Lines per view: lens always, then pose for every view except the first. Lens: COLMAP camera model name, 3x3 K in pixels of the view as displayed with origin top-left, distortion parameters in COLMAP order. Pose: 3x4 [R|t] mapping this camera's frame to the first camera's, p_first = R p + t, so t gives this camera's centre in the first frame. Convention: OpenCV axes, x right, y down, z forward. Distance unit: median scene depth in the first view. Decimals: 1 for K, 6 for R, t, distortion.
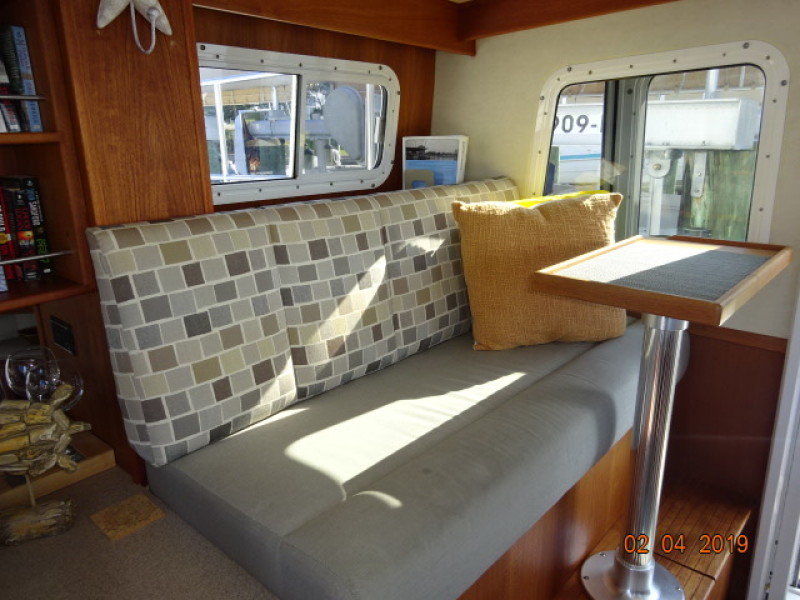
lens RADIAL K [[588.4, 0, 397.3], [0, 588.4, 298.4], [0, 0, 1]] dist [0.002426, -0.004253]
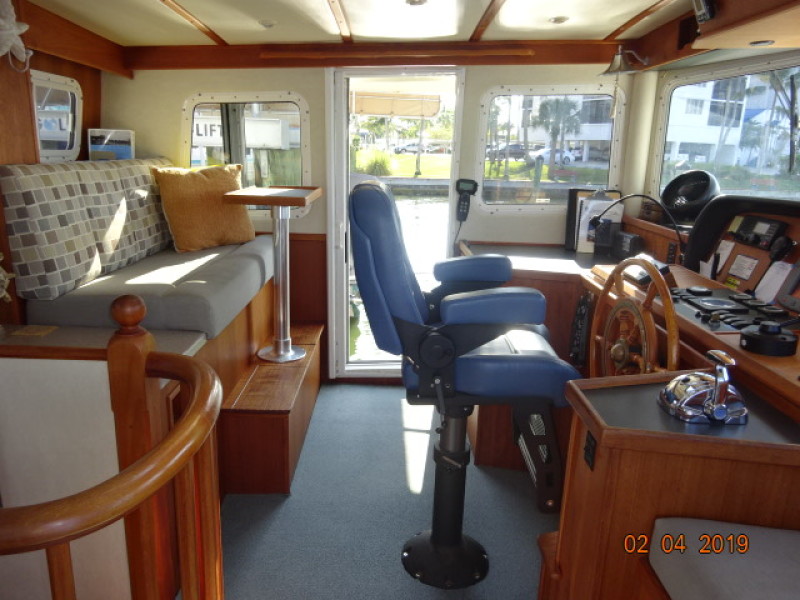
lens RADIAL K [[588.4, 0, 398.2], [0, 588.4, 296.0], [0, 0, 1]] dist [0.002426, -0.004253]
pose [[0.738598, -0.129849, 0.661523, -0.589740], [0.146165, 0.988778, 0.030891, 0.270591], [-0.658110, 0.073875, 0.749289, -0.757003]]
